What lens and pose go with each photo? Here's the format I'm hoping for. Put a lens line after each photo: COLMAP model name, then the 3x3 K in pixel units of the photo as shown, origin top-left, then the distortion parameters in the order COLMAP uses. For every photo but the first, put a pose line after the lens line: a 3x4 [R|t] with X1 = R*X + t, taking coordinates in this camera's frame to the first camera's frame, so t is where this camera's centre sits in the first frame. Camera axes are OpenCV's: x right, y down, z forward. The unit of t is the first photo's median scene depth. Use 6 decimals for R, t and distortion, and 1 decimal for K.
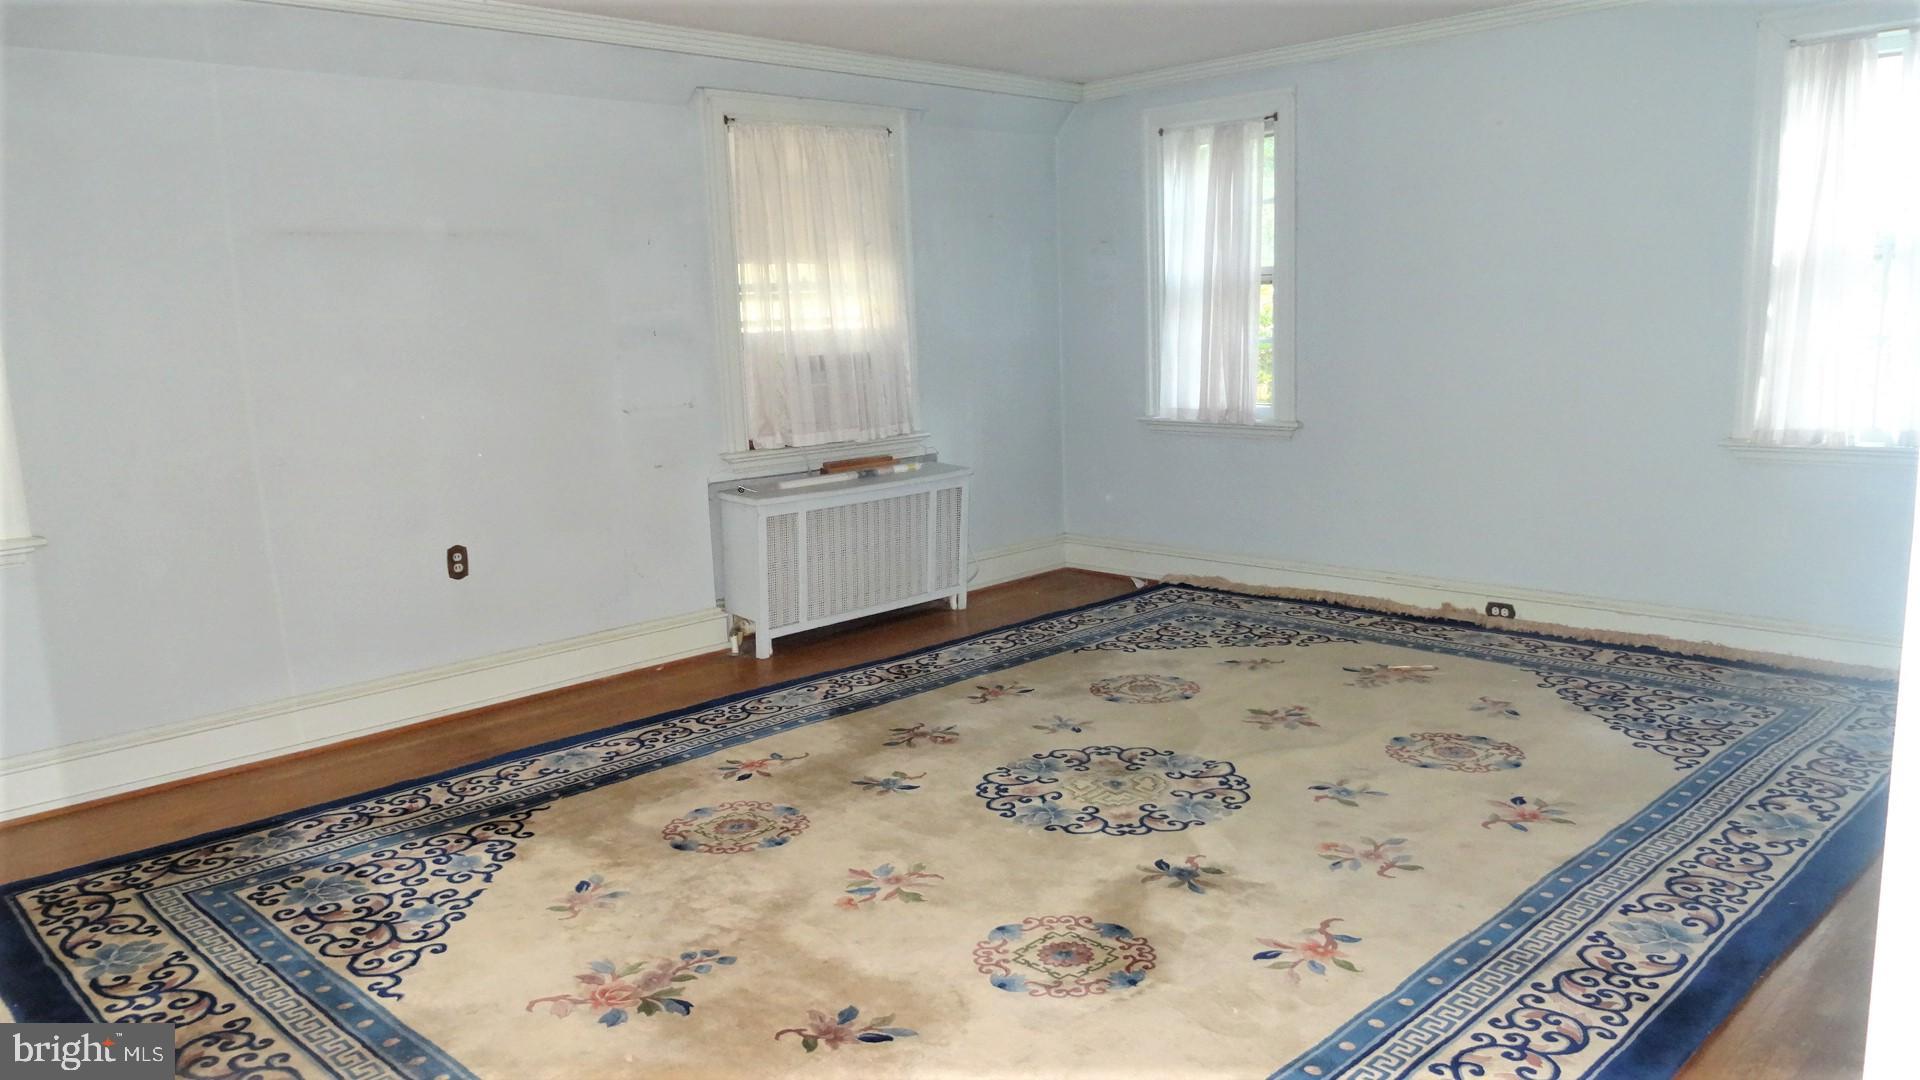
lens RADIAL K [[1376.2, 0, 960.0], [0, 1376.2, 540.0], [0, 0, 1]] dist [0.004049, -0.000815]
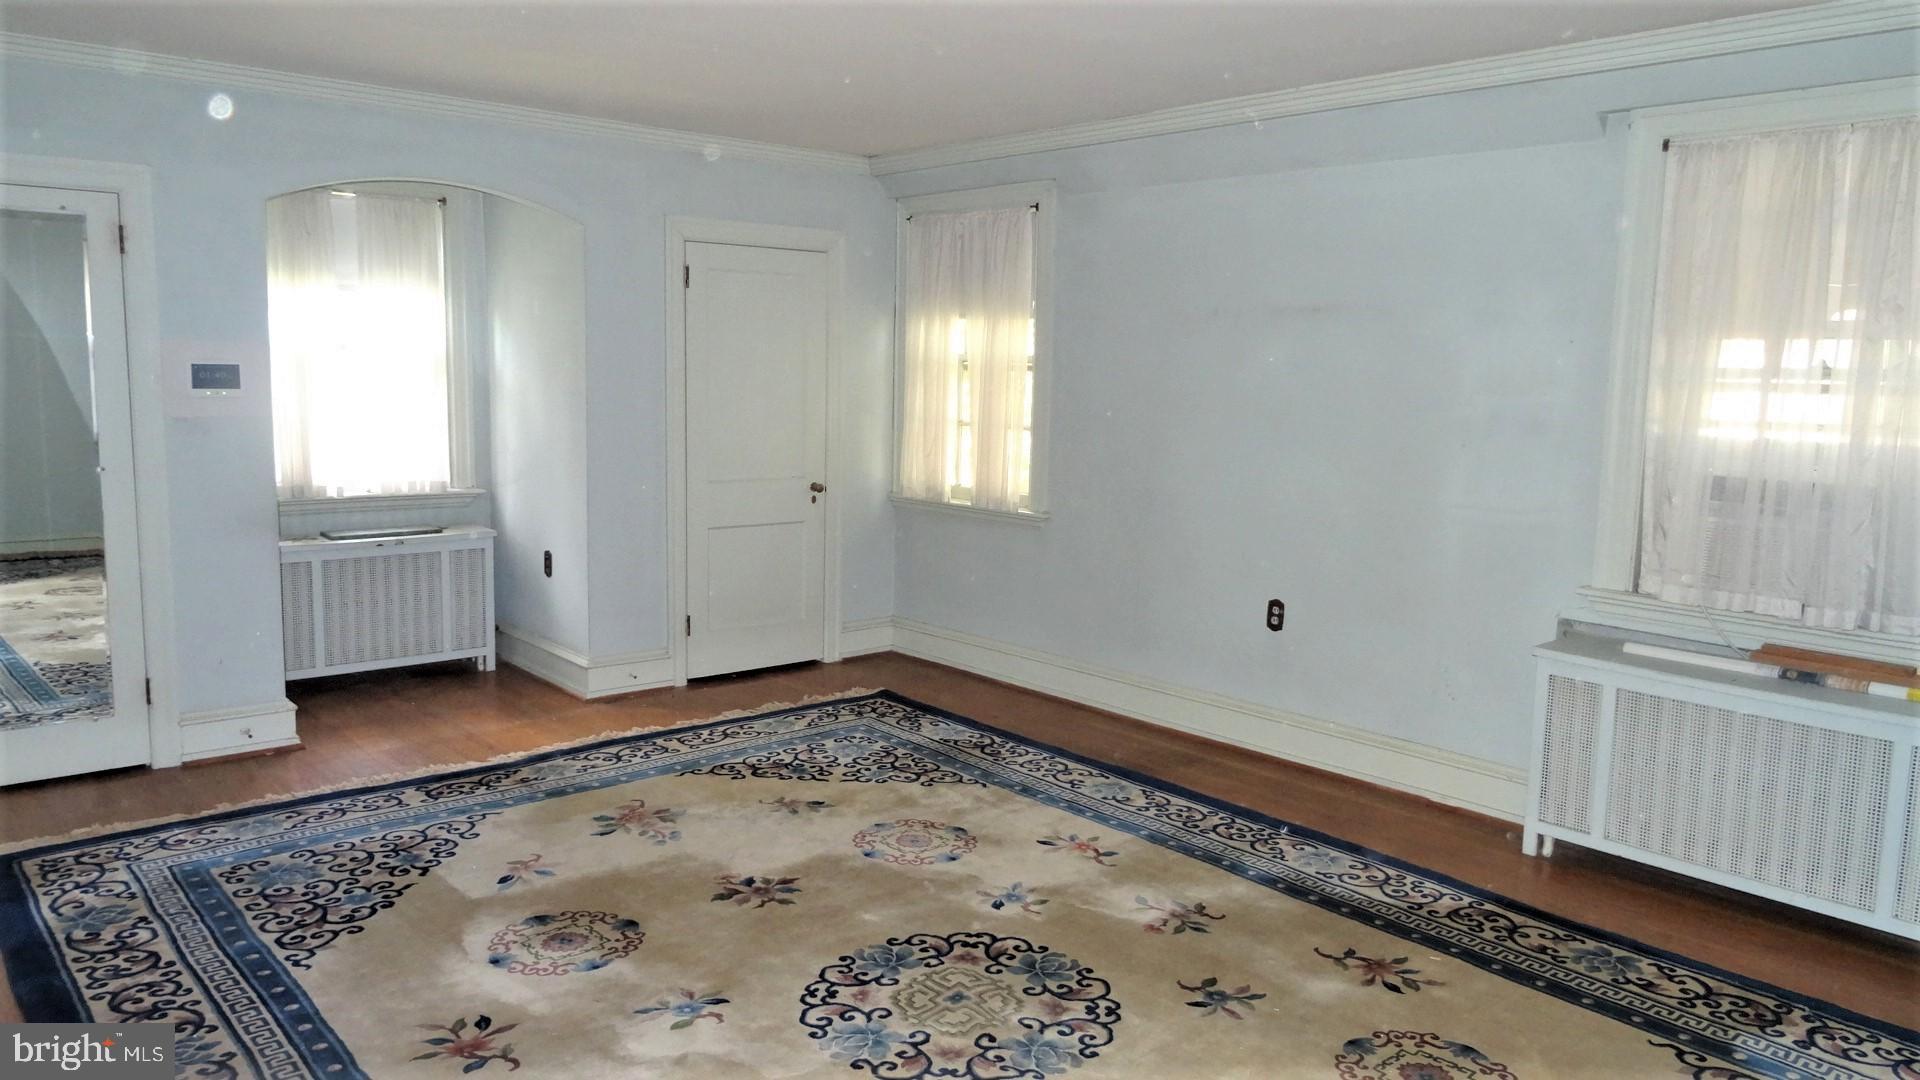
lens RADIAL K [[1376.2, 0, 960.0], [0, 1376.2, 540.0], [0, 0, 1]] dist [0.004049, -0.000815]
pose [[-0.071872, 0.159717, -0.984543, 0.697195], [-0.187270, 0.967380, 0.170604, -0.177209], [0.979676, 0.196637, -0.039618, 0.793371]]
